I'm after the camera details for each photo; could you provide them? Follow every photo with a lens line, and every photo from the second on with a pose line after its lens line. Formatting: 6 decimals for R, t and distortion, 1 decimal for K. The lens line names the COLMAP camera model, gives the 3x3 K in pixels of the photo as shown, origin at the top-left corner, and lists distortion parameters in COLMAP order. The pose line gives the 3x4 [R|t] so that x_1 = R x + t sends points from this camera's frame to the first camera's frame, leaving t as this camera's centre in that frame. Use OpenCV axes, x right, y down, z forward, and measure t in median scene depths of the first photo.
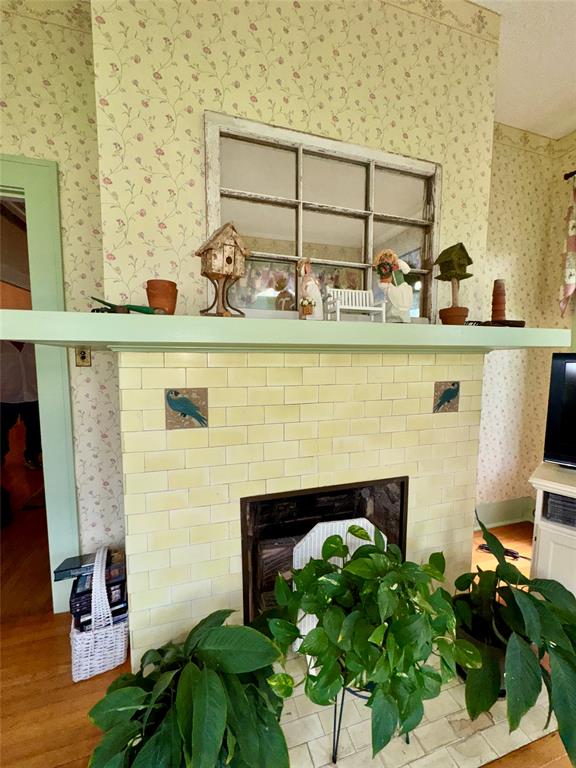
lens RADIAL K [[312.7, 0, 289.0], [0, 312.7, 388.0], [0, 0, 1]] dist [0.003359, -0.000328]
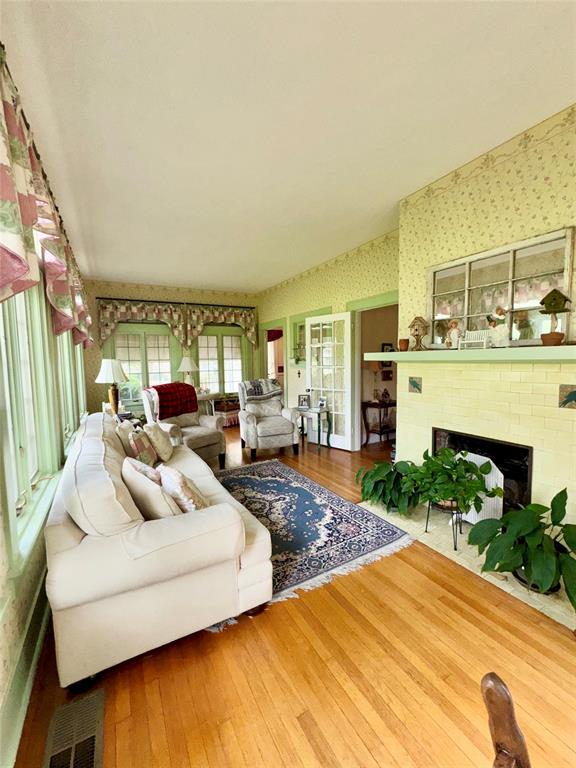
lens RADIAL K [[312.7, 0, 288.9], [0, 312.7, 384.0], [0, 0, 1]] dist [0.003359, -0.000328]
pose [[0.192464, 0.073857, -0.978521, 1.863839], [-0.067343, 0.995807, 0.061917, -0.030844], [0.978991, 0.053979, 0.196631, -0.498833]]
